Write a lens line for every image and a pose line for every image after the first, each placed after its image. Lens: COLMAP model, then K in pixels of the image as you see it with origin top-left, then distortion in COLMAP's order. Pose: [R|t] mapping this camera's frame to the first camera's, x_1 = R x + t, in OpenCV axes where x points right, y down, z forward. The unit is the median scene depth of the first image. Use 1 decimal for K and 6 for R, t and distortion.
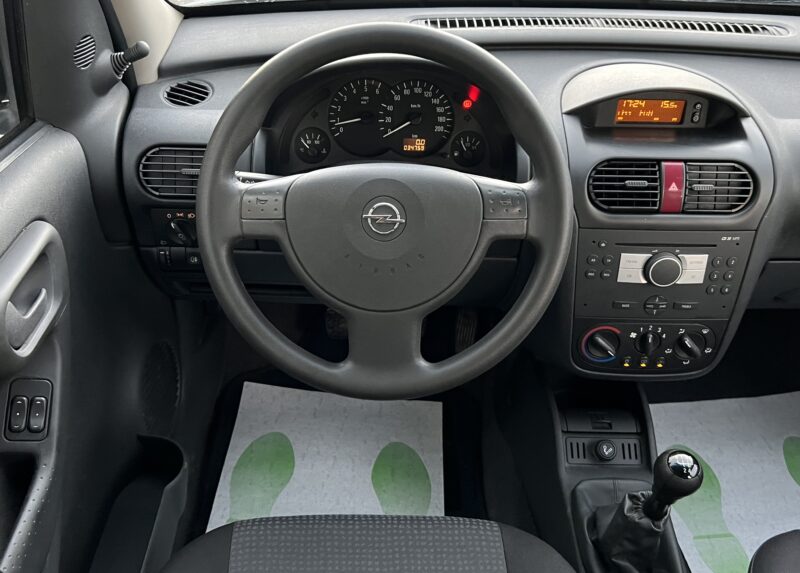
lens RADIAL K [[793.6, 0, 396.1], [0, 793.6, 272.9], [0, 0, 1]] dist [0.075287, 0.000000]
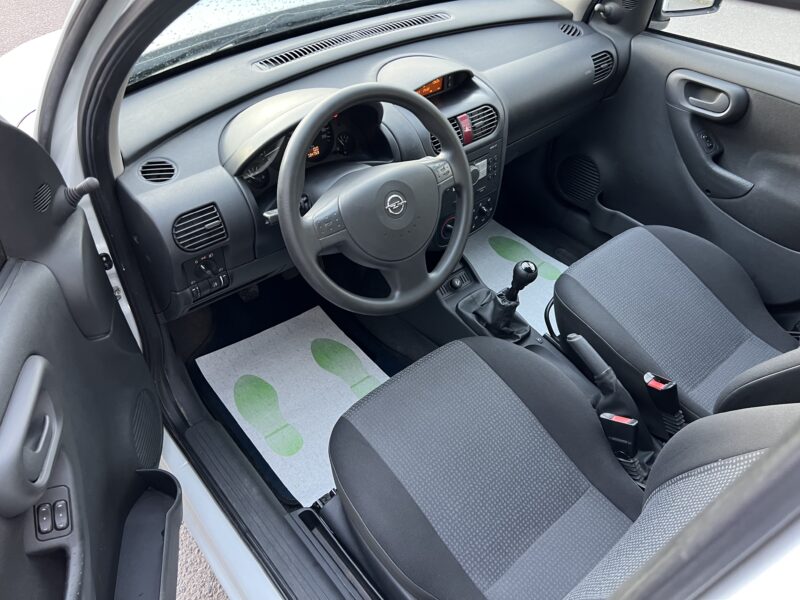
lens RADIAL K [[607.3, 0, 396.3], [0, 607.3, 292.7], [0, 0, 1]] dist [0.068877, -0.053911]
pose [[0.767201, -0.435784, 0.470633, -0.530908], [0.339232, 0.898411, 0.278888, -0.197425], [-0.544357, -0.054309, 0.837094, -0.062070]]
